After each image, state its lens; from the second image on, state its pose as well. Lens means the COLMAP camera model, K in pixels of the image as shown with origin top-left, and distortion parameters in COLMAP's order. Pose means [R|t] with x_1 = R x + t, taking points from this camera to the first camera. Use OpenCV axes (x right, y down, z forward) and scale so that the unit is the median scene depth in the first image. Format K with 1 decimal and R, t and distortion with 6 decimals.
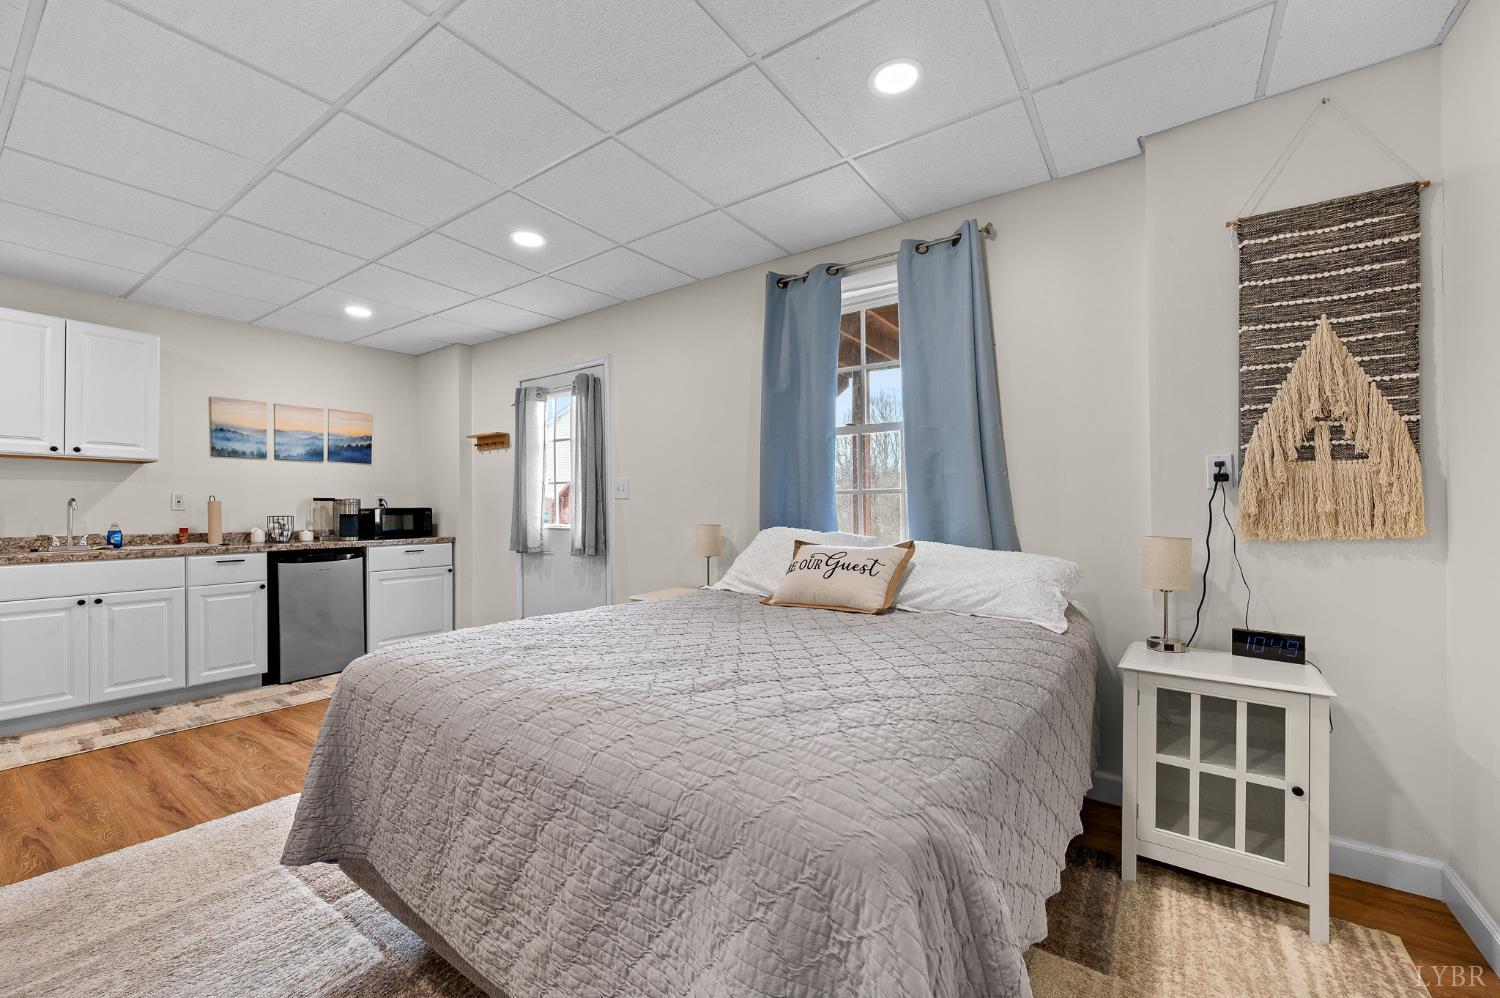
lens RADIAL K [[597.7, 0, 753.4], [0, 597.7, 505.6], [0, 0, 1]] dist [0.002764, 0.000267]
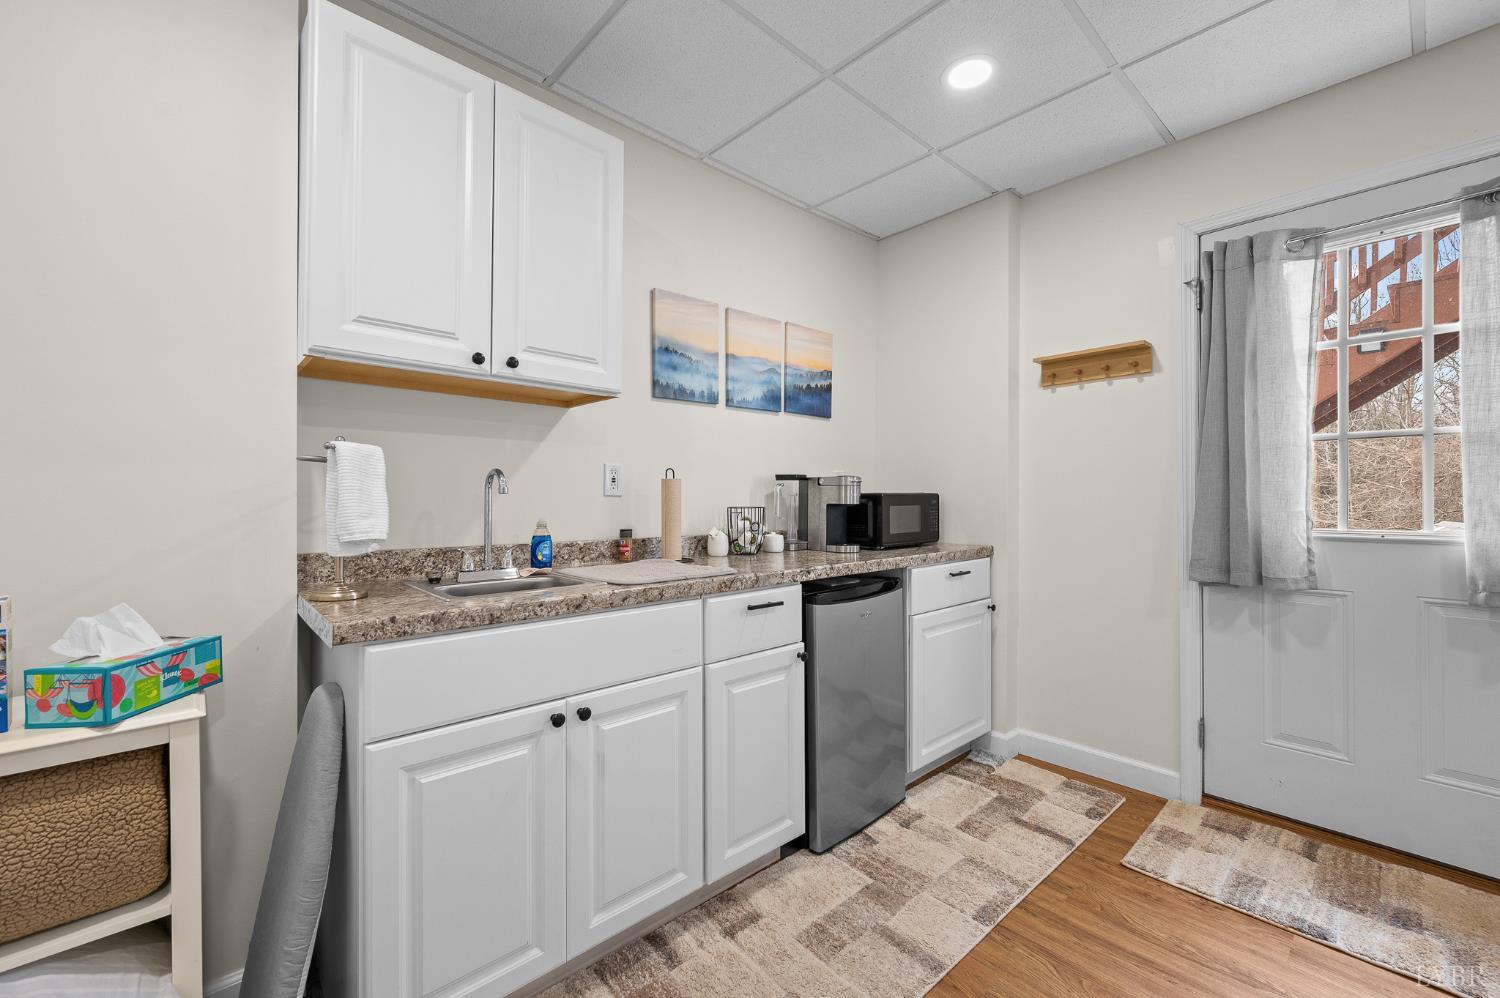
lens RADIAL K [[597.7, 0, 752.0], [0, 597.7, 492.7], [0, 0, 1]] dist [0.002764, 0.000267]
pose [[0.975813, 0.002793, -0.218587, -0.676339], [-0.003213, 0.999994, -0.001564, 0.005167], [0.218581, 0.002228, 0.975816, 0.472652]]
